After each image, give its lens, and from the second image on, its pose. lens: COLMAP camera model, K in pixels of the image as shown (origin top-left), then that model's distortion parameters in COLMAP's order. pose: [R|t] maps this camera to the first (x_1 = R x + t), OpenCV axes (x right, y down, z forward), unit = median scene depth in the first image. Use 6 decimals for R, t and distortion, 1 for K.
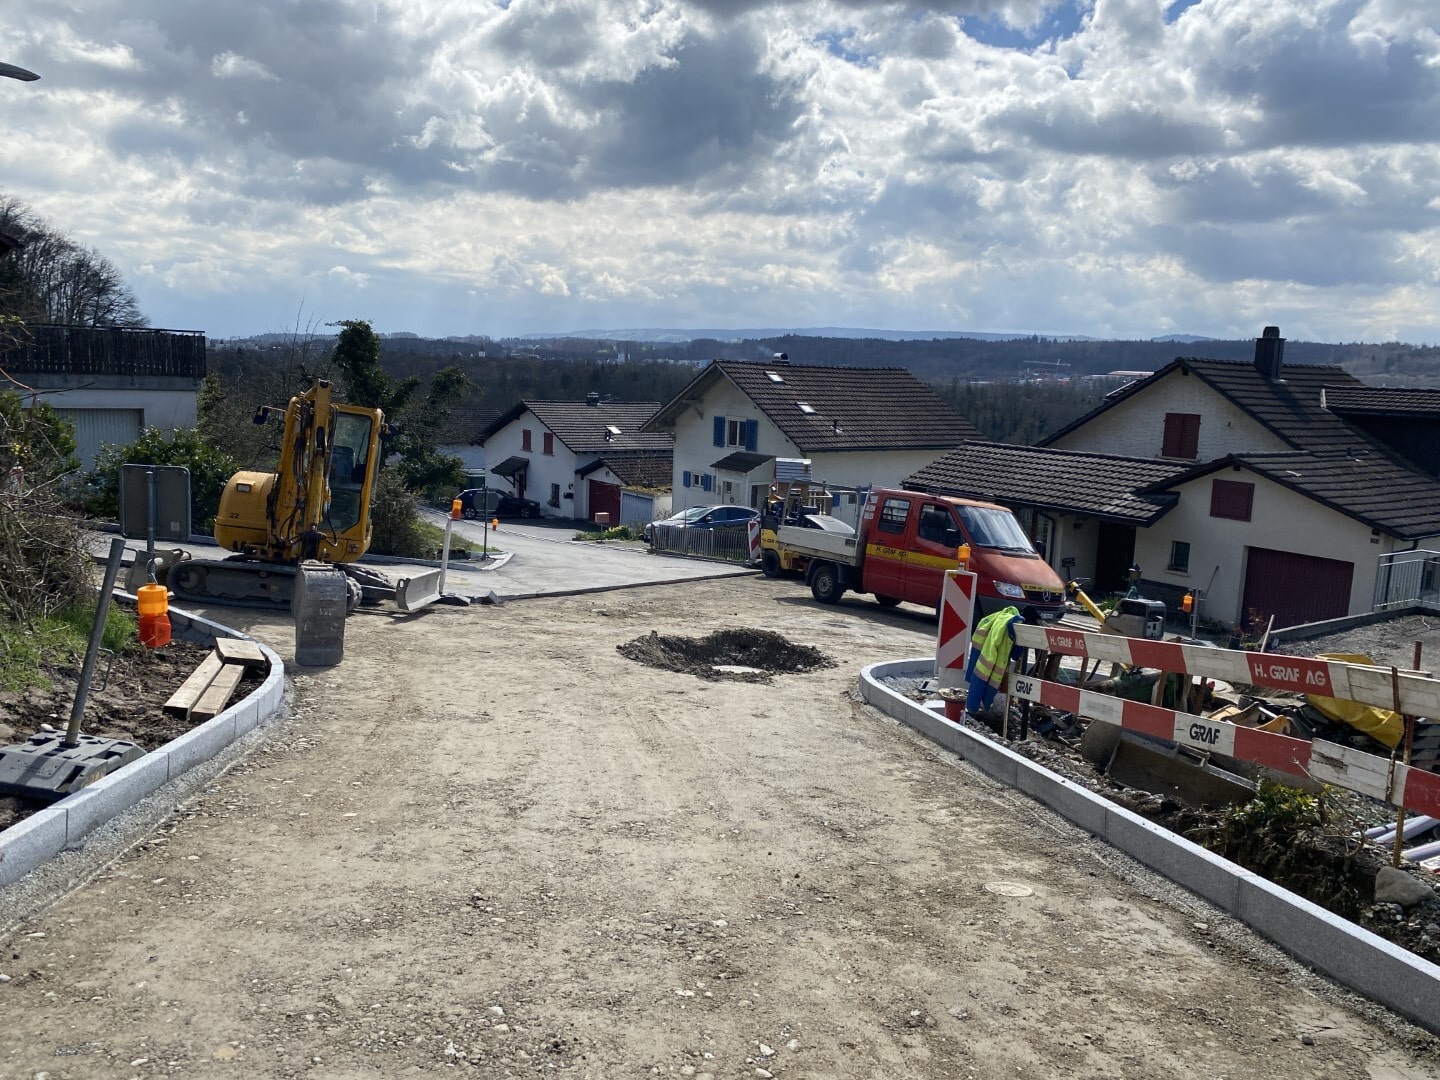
lens RADIAL K [[1128.5, 0, 720.0], [0, 1128.5, 540.0], [0, 0, 1]] dist [0.000010, -0.010208]
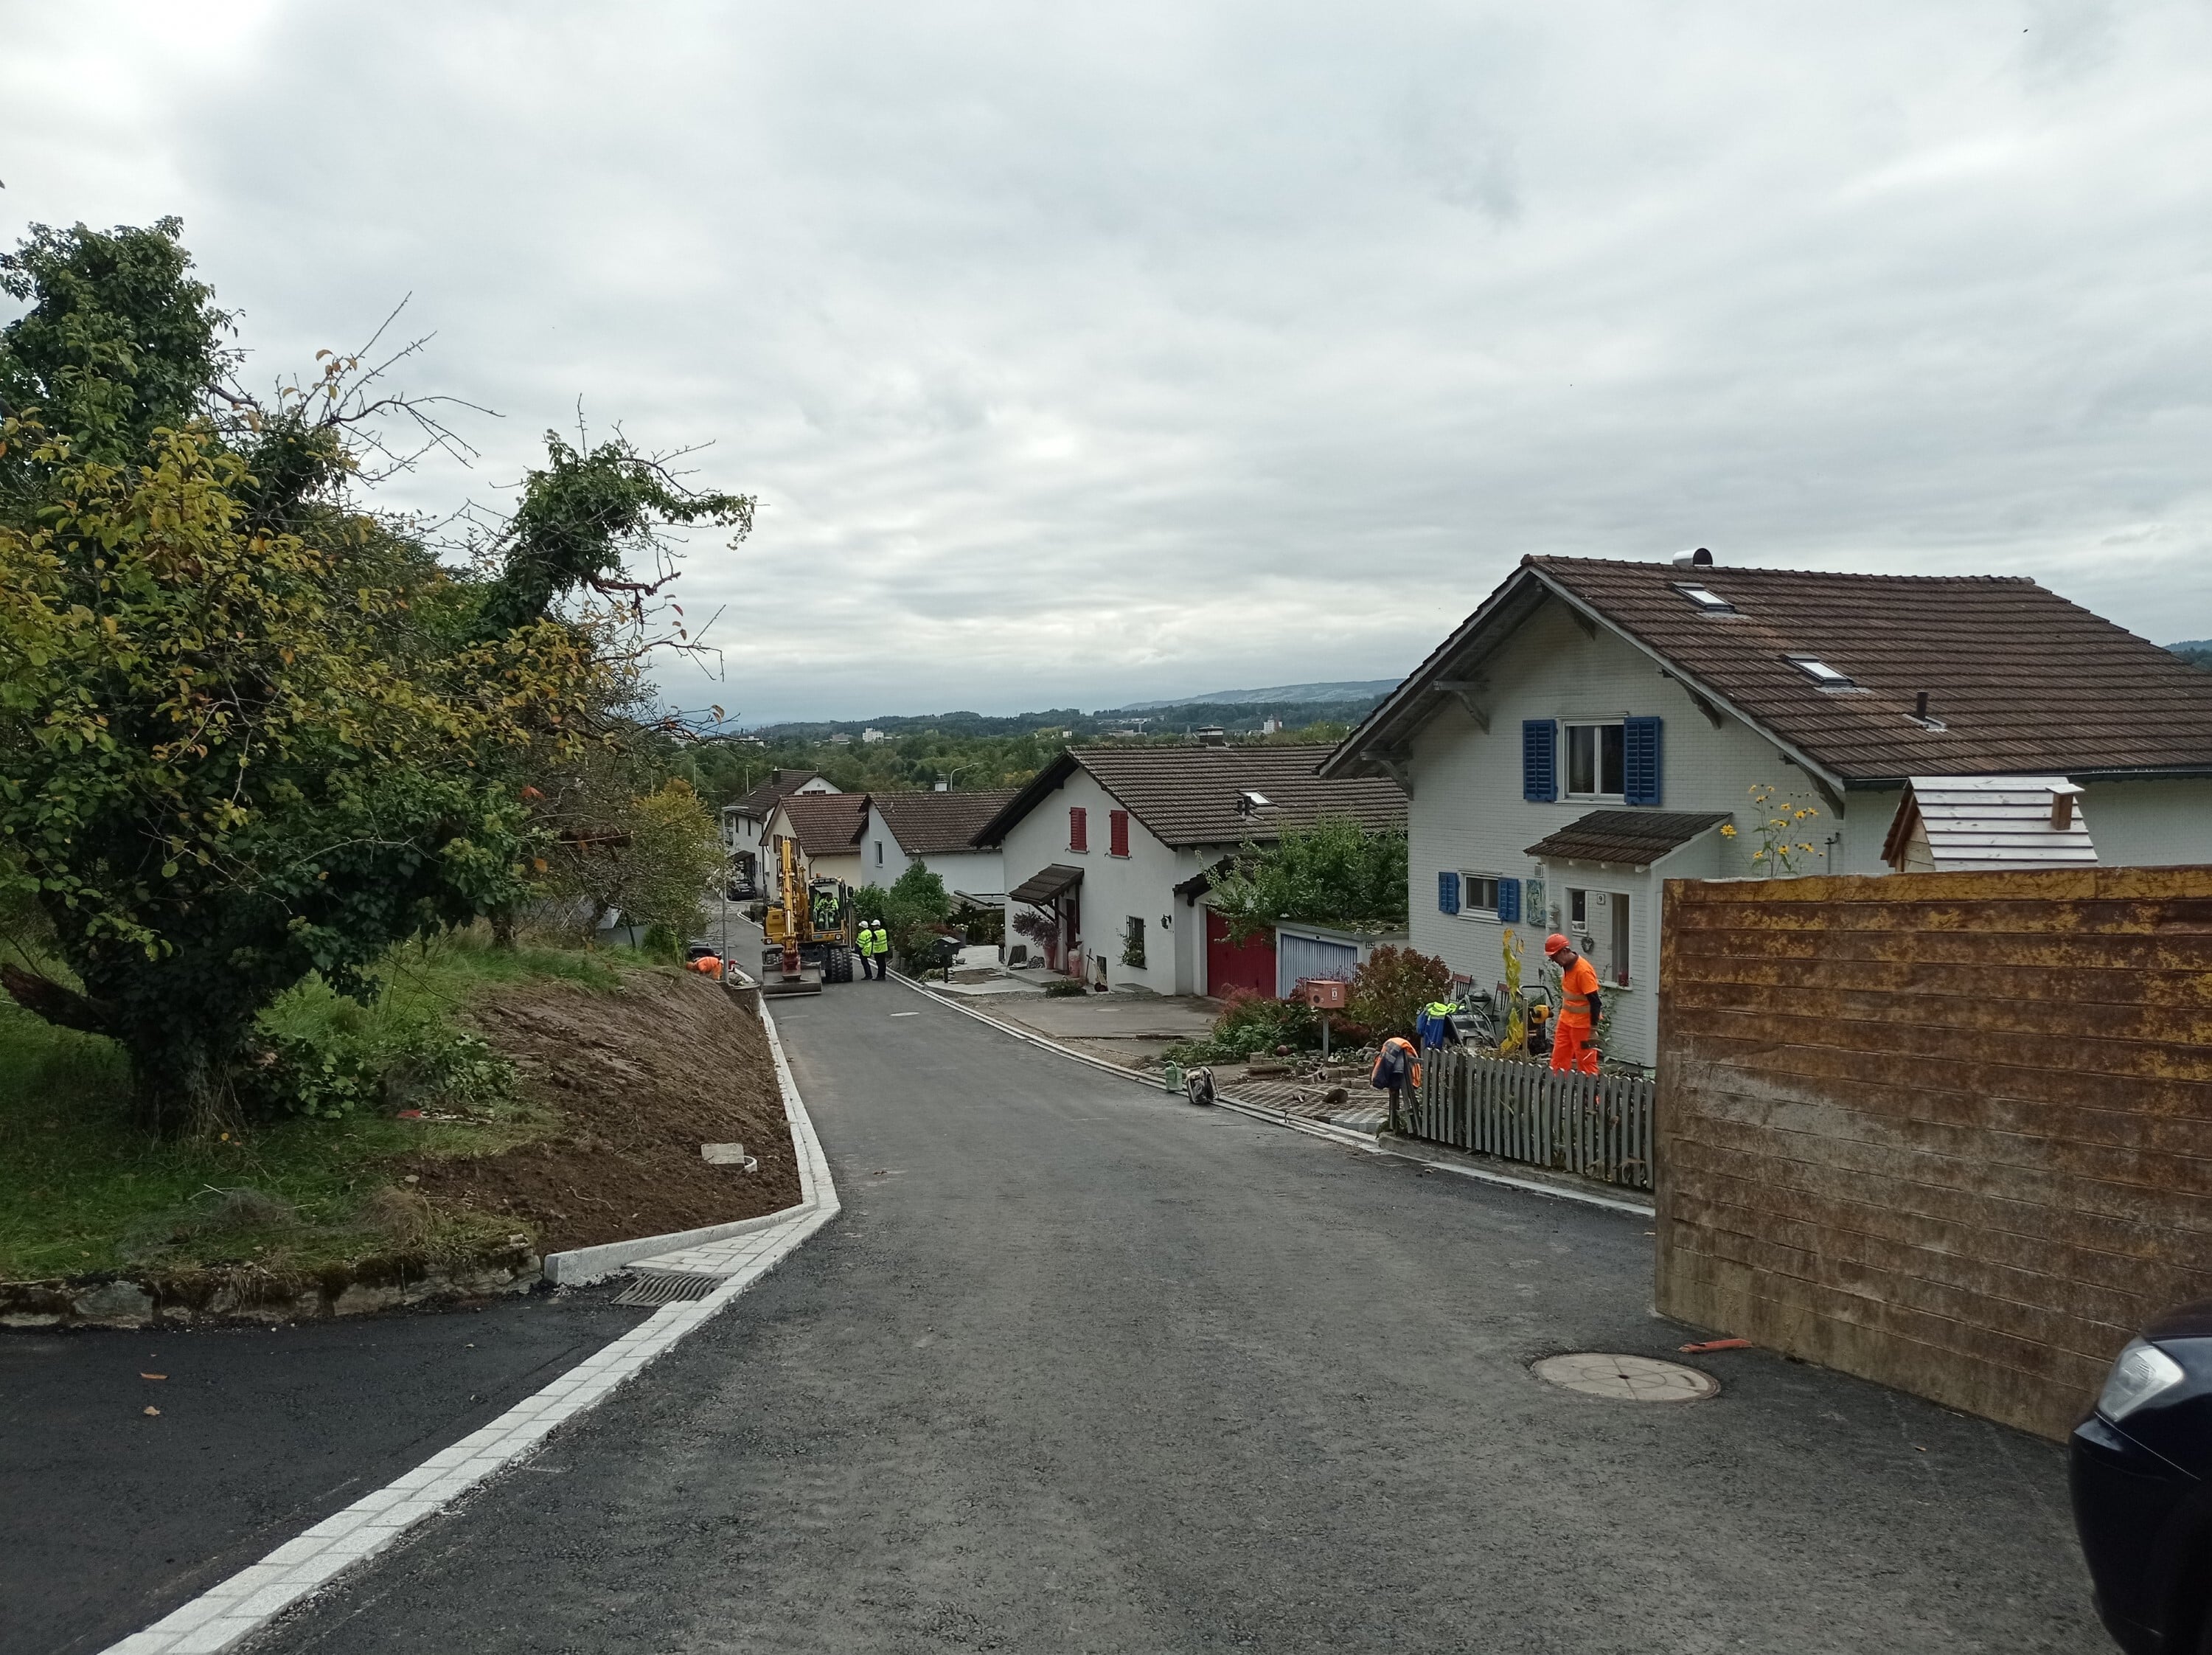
lens RADIAL K [[1828.4, 0, 1106.0], [0, 1828.4, 827.5], [0, 0, 1]] dist [0.001429, 0.000532]
pose [[0.983722, -0.041797, -0.174770, -0.034260], [0.024559, 0.994719, -0.099655, -0.016820], [0.178012, 0.093741, 0.979553, 0.364231]]
